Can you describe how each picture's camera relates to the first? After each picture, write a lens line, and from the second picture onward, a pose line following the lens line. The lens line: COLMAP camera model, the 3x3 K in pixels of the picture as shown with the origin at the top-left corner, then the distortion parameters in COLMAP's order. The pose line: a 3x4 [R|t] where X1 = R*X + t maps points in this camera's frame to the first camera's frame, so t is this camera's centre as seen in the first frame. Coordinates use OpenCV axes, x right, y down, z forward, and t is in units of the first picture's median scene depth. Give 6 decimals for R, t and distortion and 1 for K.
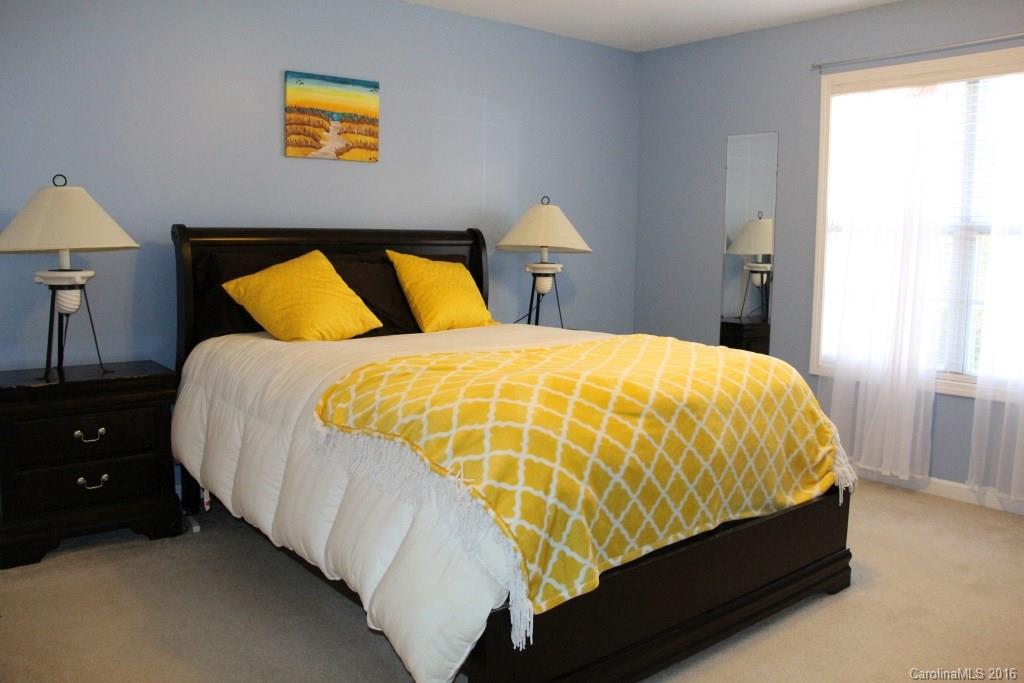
lens RADIAL K [[835.9, 0, 512.0], [0, 835.9, 341.5], [0, 0, 1]] dist [-0.187964, 0.152568]
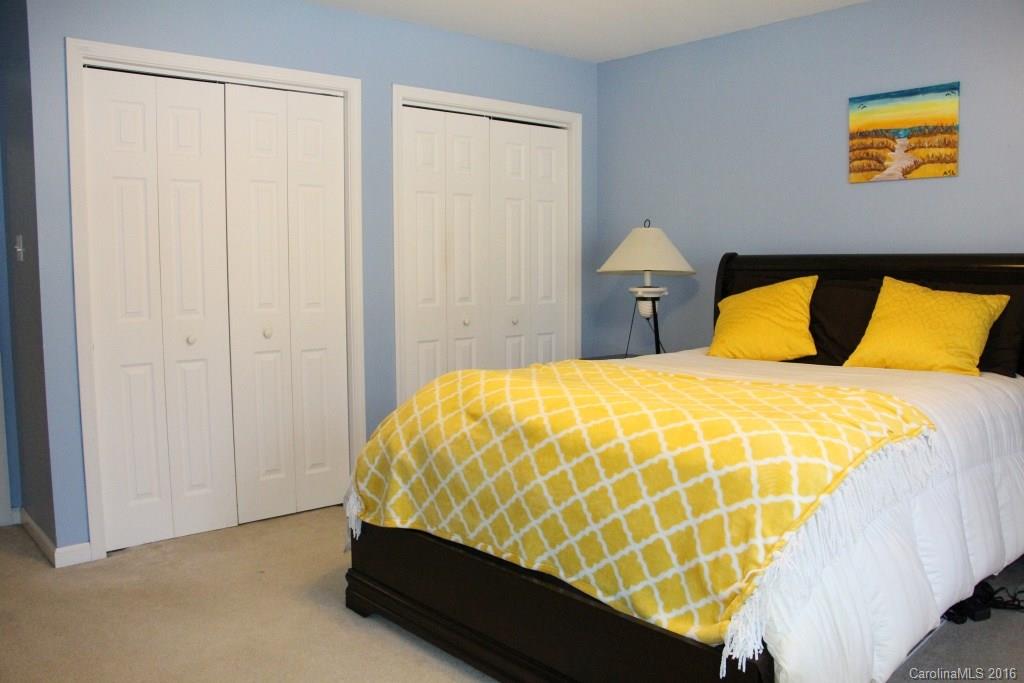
lens RADIAL K [[835.9, 0, 512.0], [0, 835.9, 341.5], [0, 0, 1]] dist [-0.187964, 0.152568]
pose [[0.041700, 0.074747, -0.996330, 0.712330], [-0.117099, 0.990691, 0.069423, -0.053835], [0.992244, 0.113774, 0.050065, 0.561671]]
